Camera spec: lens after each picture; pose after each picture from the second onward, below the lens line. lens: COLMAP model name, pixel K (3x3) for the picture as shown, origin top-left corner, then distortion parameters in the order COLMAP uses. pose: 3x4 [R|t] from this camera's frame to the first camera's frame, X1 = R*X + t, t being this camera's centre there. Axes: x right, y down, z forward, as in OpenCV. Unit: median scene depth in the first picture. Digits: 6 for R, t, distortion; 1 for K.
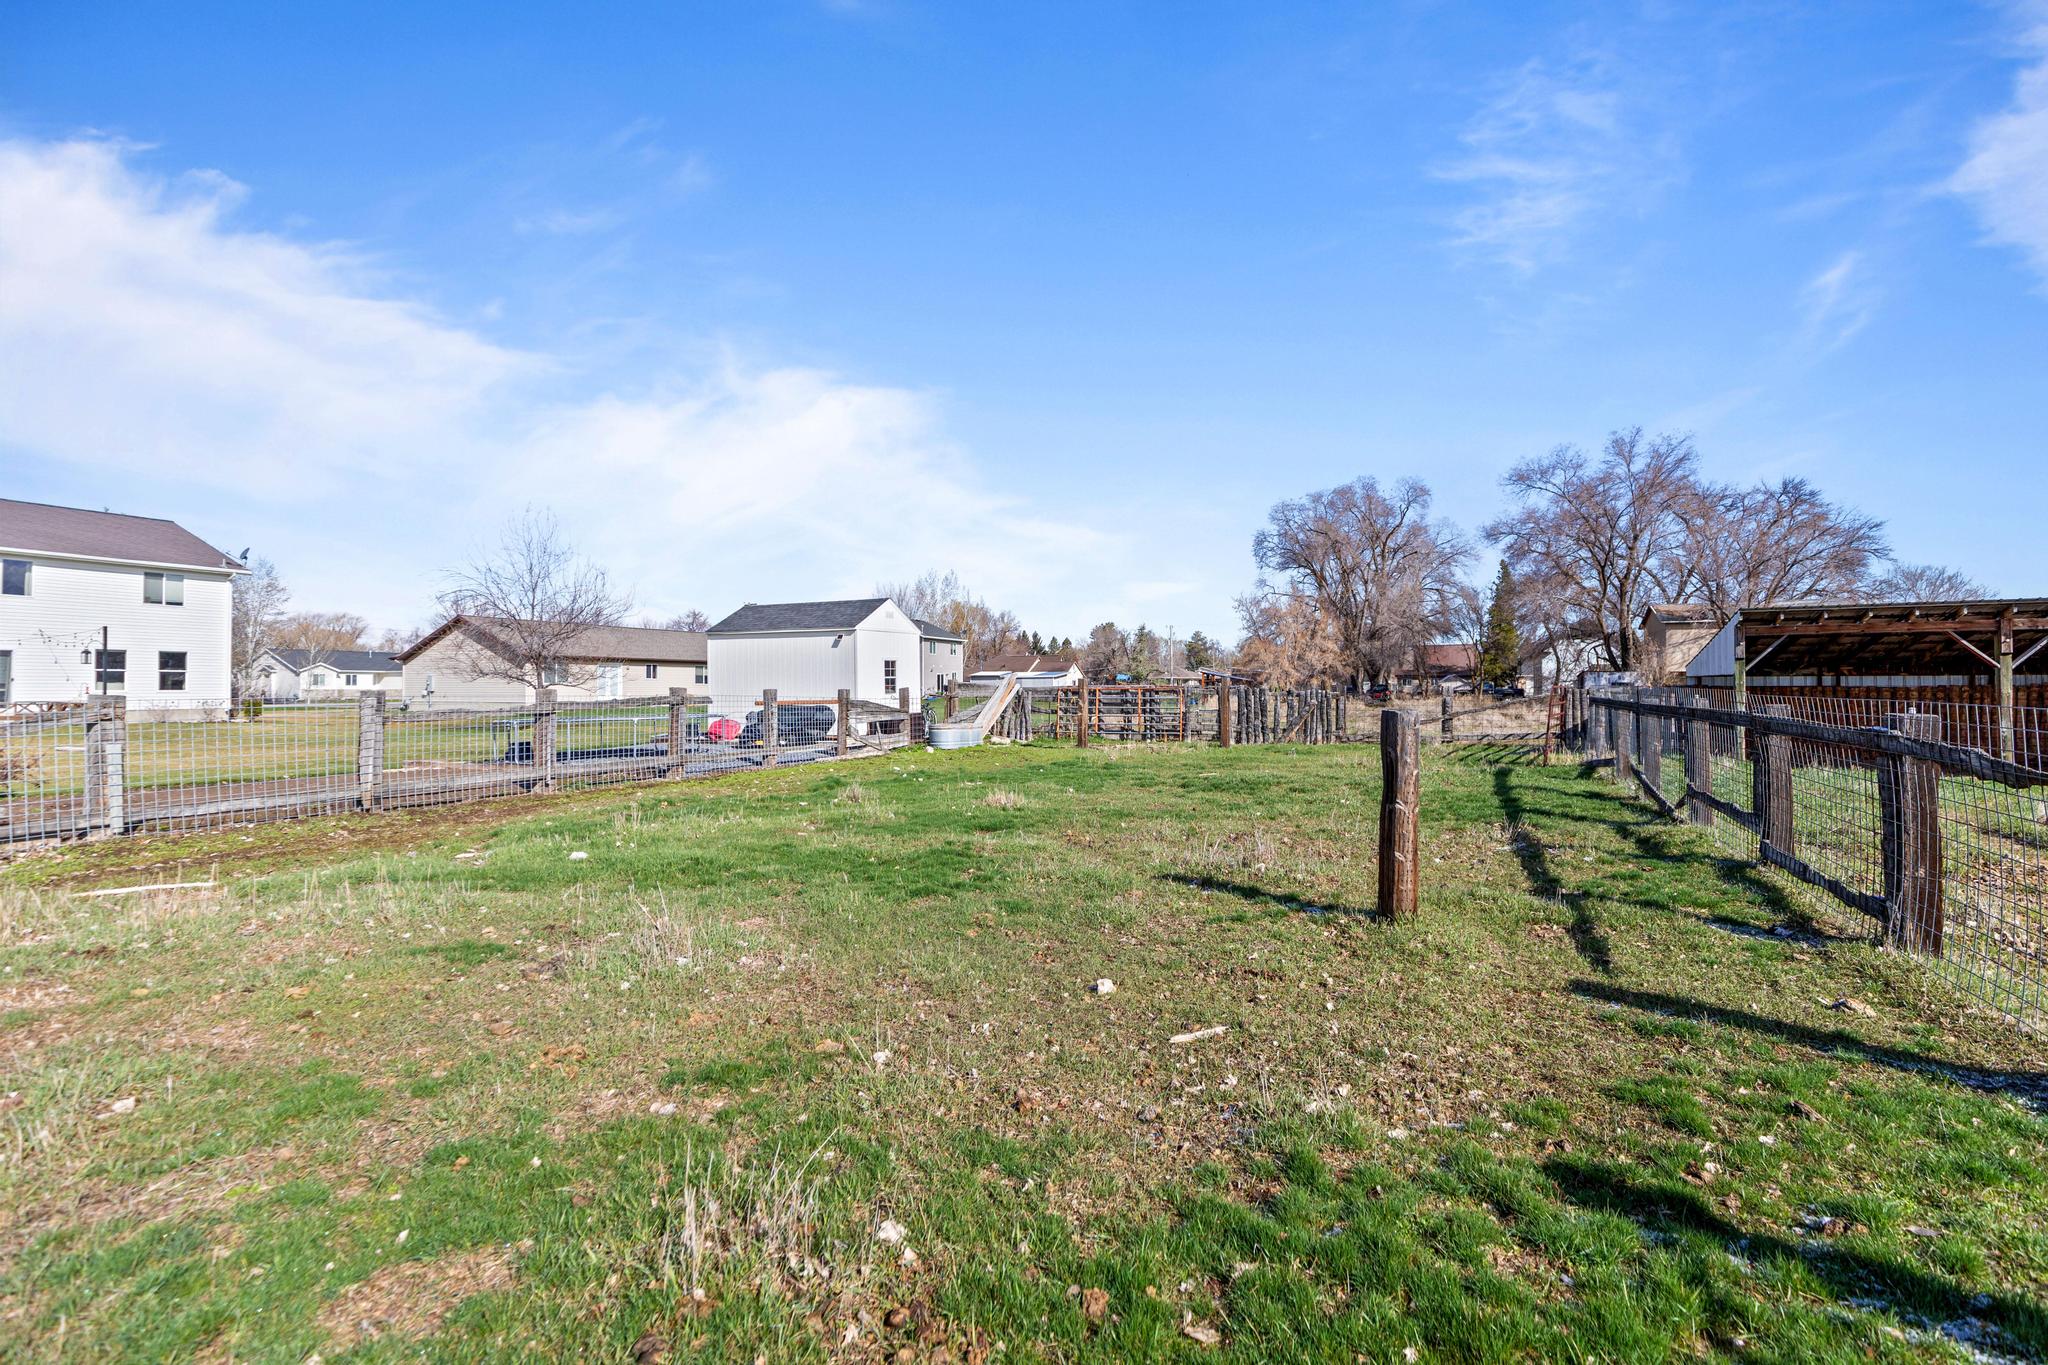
lens RADIAL K [[947.1, 0, 1024.4], [0, 947.1, 674.5], [0, 0, 1]] dist [0.012169, -0.000219]
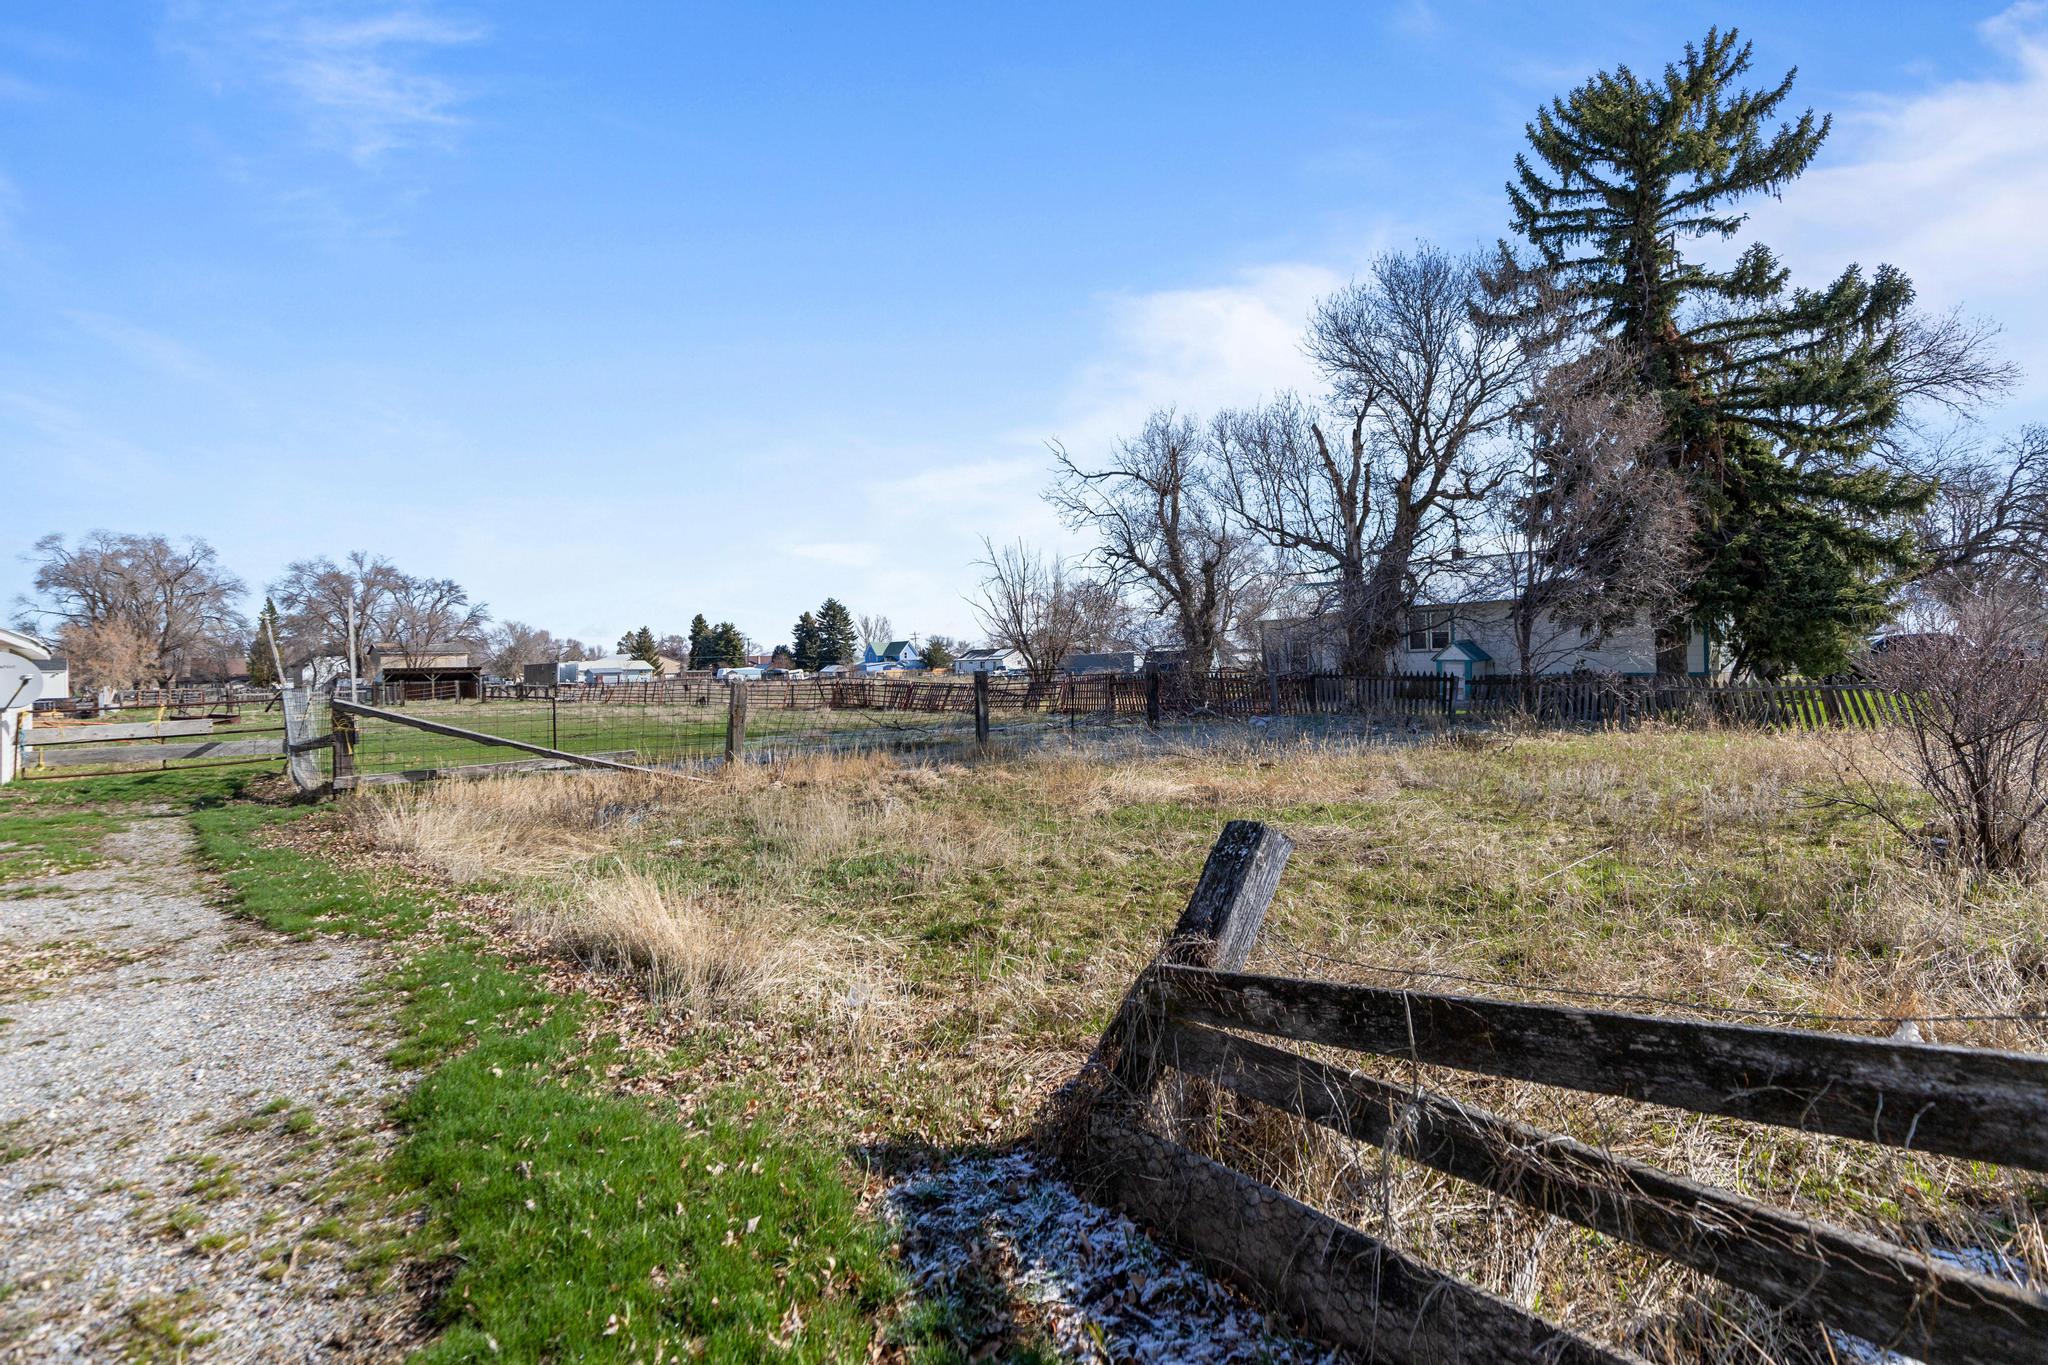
lens RADIAL K [[947.1, 0, 1041.6], [0, 947.1, 661.2], [0, 0, 1]] dist [0.012169, -0.000219]
pose [[0.380660, 0.002010, 0.924713, -0.546955], [0.008829, 0.999944, -0.005808, -0.011279], [-0.924673, 0.010375, 0.380621, -0.882677]]
